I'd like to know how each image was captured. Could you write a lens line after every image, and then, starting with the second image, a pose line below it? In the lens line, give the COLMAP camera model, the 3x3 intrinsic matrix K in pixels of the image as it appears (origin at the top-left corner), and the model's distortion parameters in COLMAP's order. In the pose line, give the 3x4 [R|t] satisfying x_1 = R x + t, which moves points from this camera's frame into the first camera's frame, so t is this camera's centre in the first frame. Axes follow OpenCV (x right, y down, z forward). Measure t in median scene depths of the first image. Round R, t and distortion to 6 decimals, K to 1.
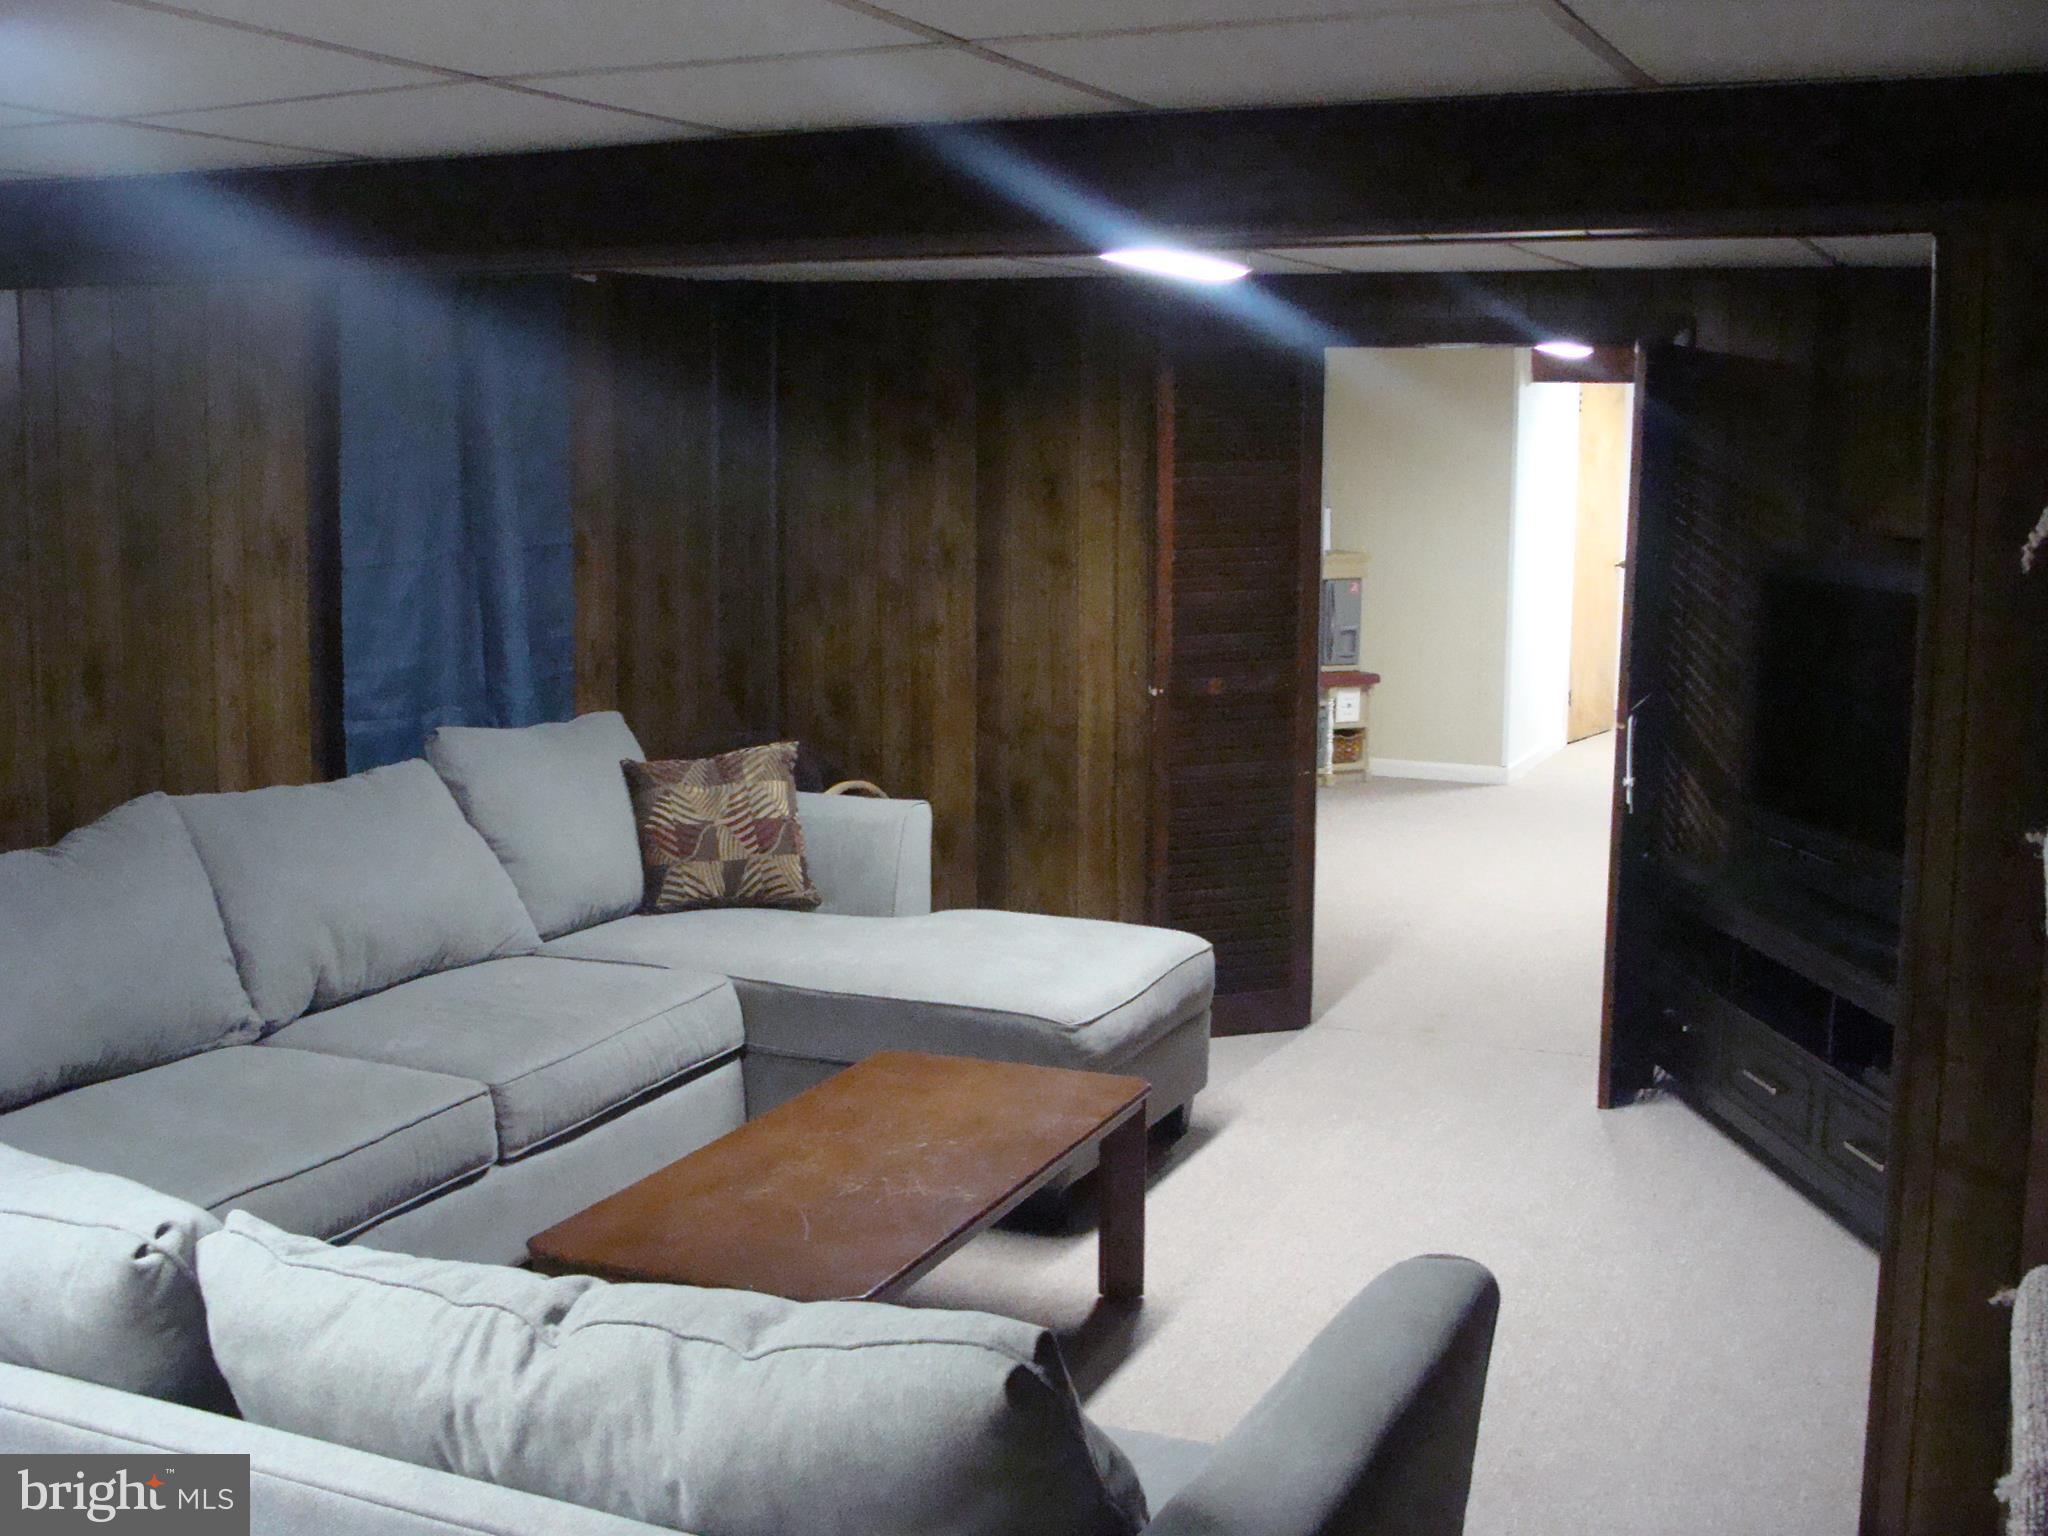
lens RADIAL K [[2288.4, 0, 1038.6], [0, 2288.4, 770.9], [0, 0, 1]] dist [-0.207644, 0.245598]
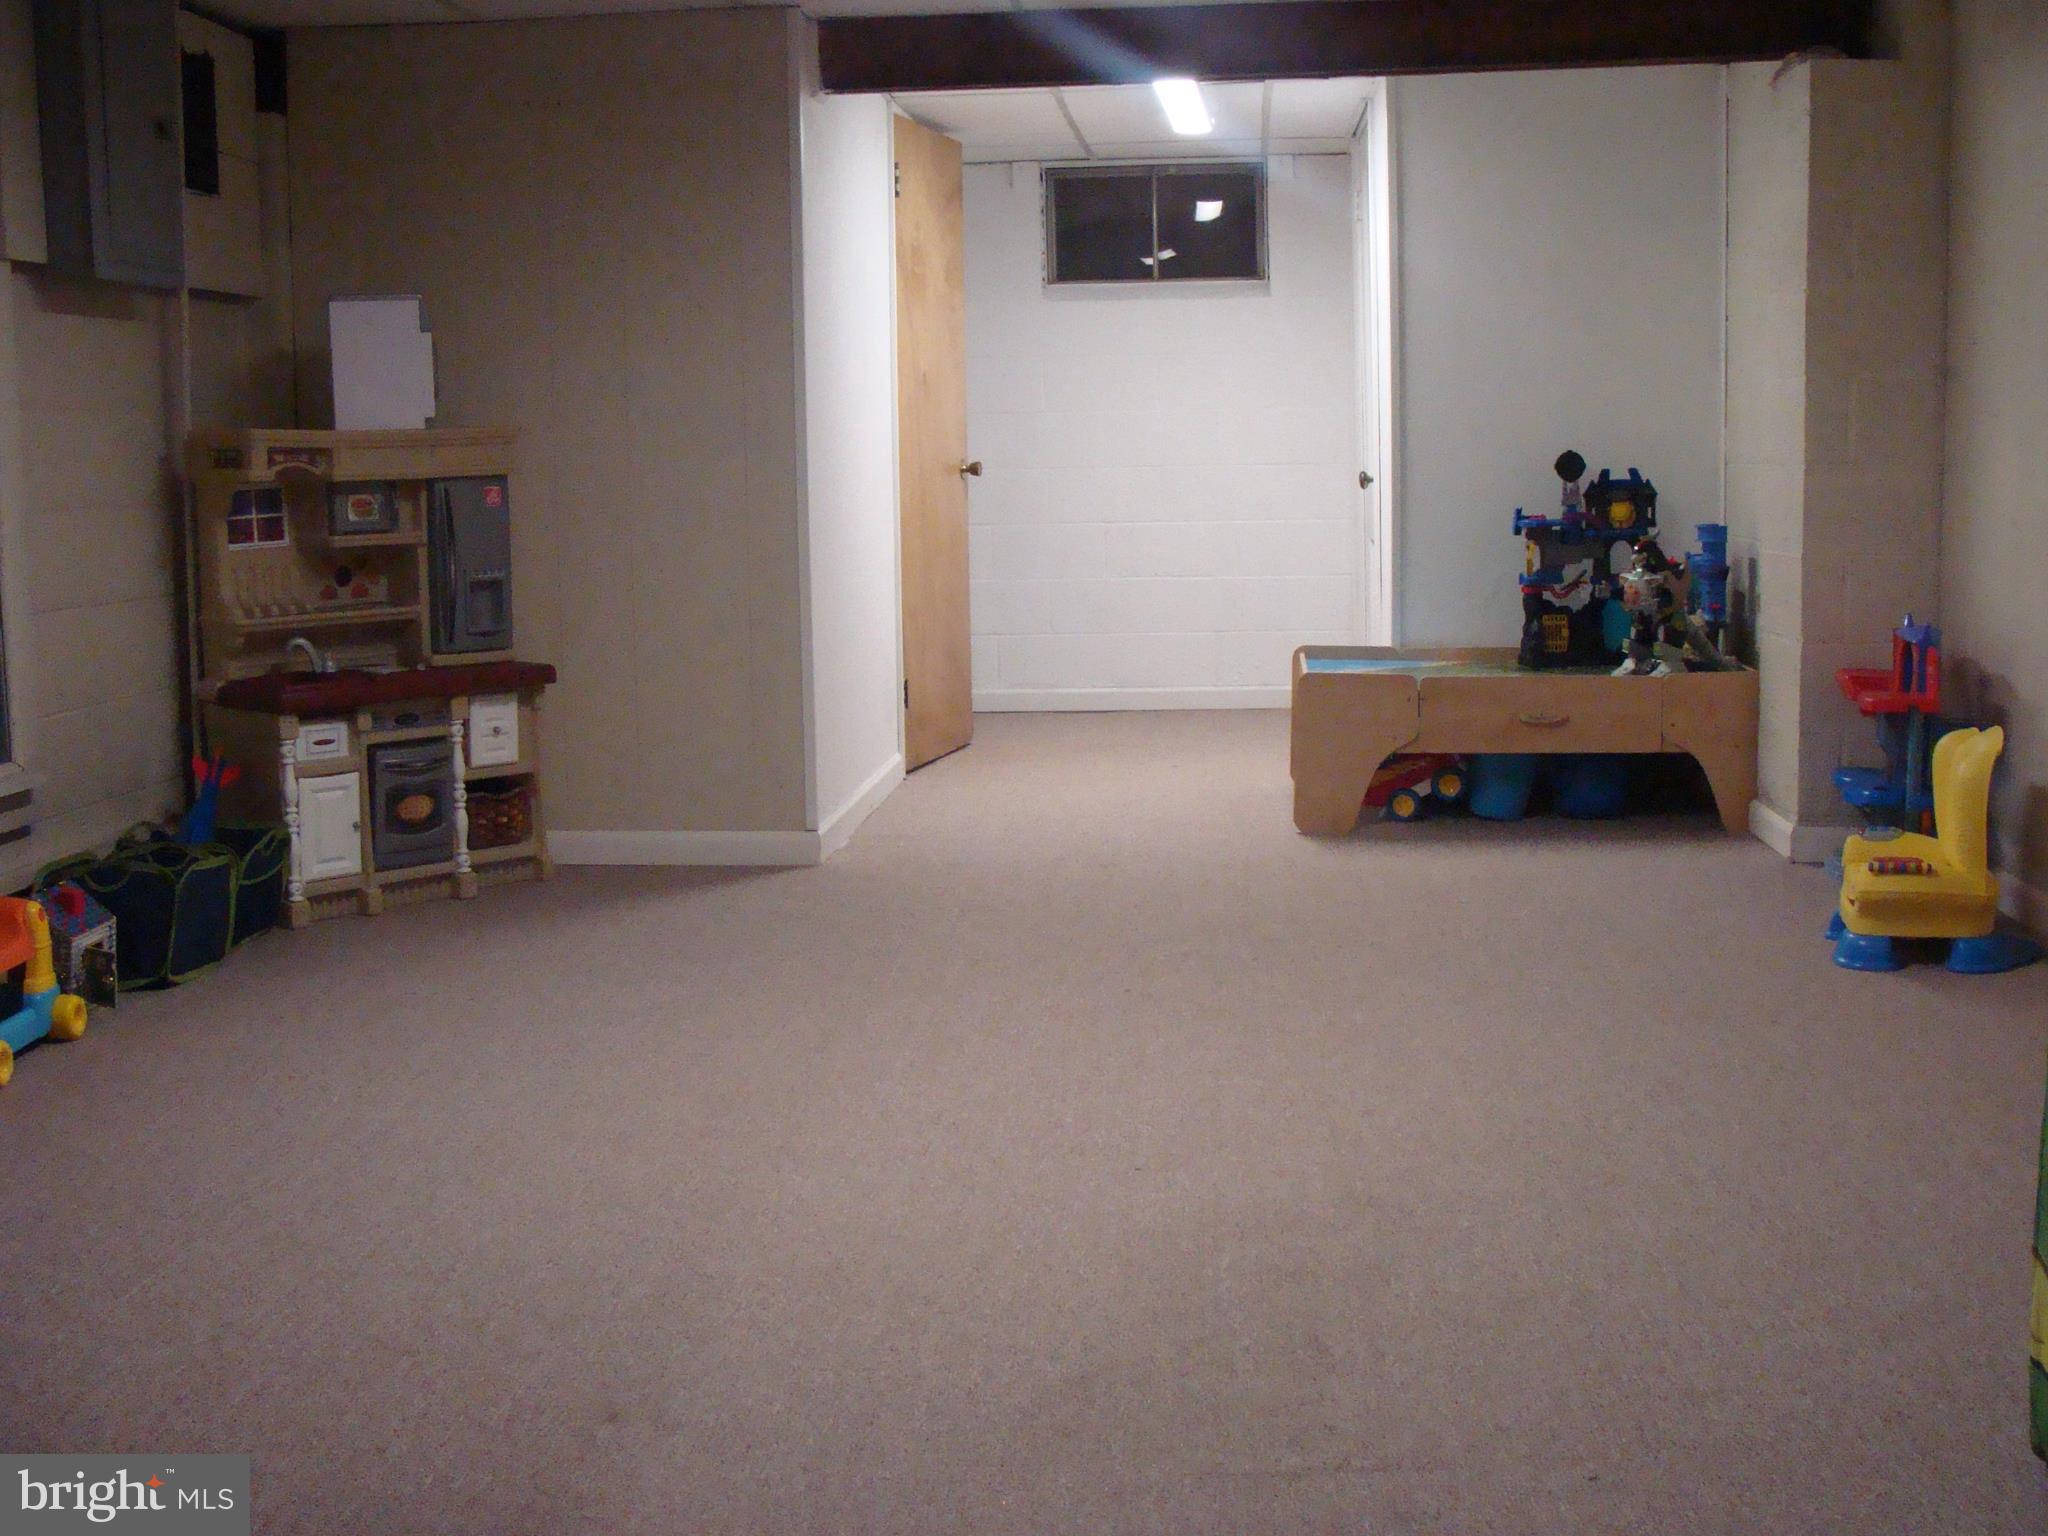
lens RADIAL K [[2288.4, 0, 1038.6], [0, 2288.4, 770.9], [0, 0, 1]] dist [-0.207644, 0.245598]
pose [[0.952934, -0.067224, 0.295630, 0.102091], [0.071048, 0.997470, -0.002199, -0.010503], [-0.294734, 0.023099, 0.955300, 0.491088]]
